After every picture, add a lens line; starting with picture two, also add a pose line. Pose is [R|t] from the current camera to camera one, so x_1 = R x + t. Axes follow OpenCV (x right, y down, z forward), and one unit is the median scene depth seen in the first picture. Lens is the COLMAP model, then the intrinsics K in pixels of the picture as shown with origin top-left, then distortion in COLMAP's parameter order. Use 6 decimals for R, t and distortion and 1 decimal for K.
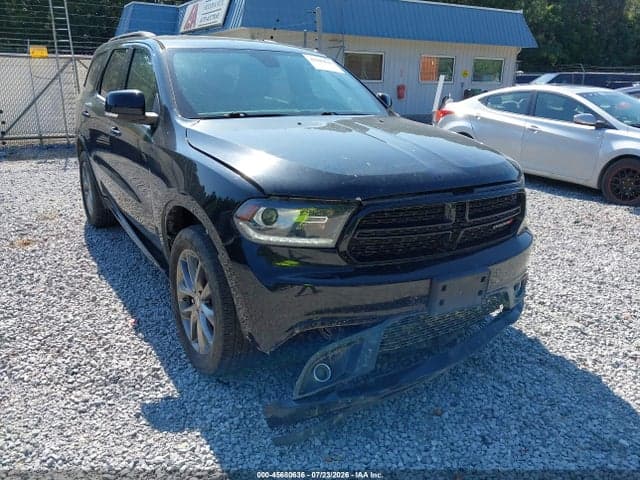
lens RADIAL K [[501.8, 0, 317.4], [0, 501.8, 262.4], [0, 0, 1]] dist [0.012442, 0.001439]
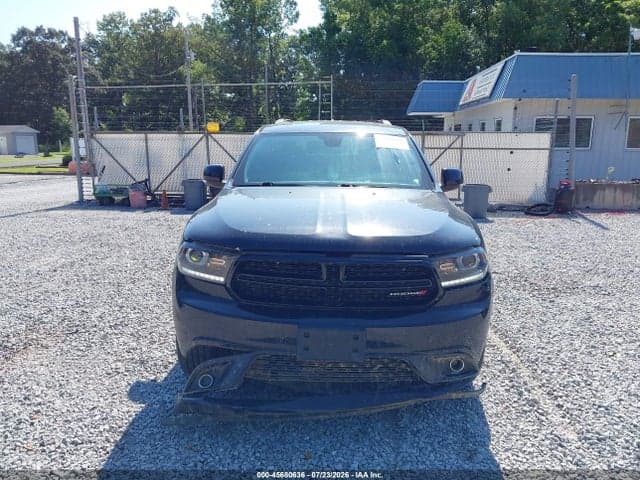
lens RADIAL K [[516.5, 0, 321.5], [0, 516.5, 250.8], [0, 0, 1]] dist [0.017857, -0.013657]
pose [[0.830932, 0.105273, -0.546323, 0.699406], [-0.185023, 0.978334, -0.092893, -0.026703], [0.524708, 0.178271, 0.832407, -0.001082]]
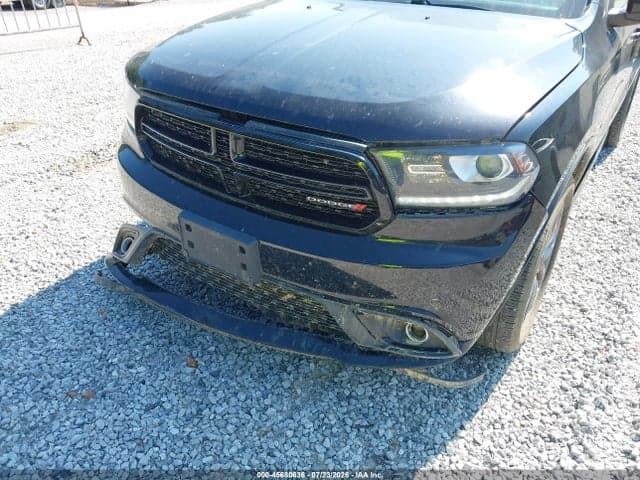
lens RADIAL K [[510.8, 0, 321.7], [0, 510.8, 256.9], [0, 0, 1]] dist [0.013732, -0.011960]
pose [[0.386420, 0.474107, -0.791140, 0.778025], [-0.308895, 0.874757, 0.373341, -0.216840], [0.869059, 0.100113, 0.484473, 0.610372]]
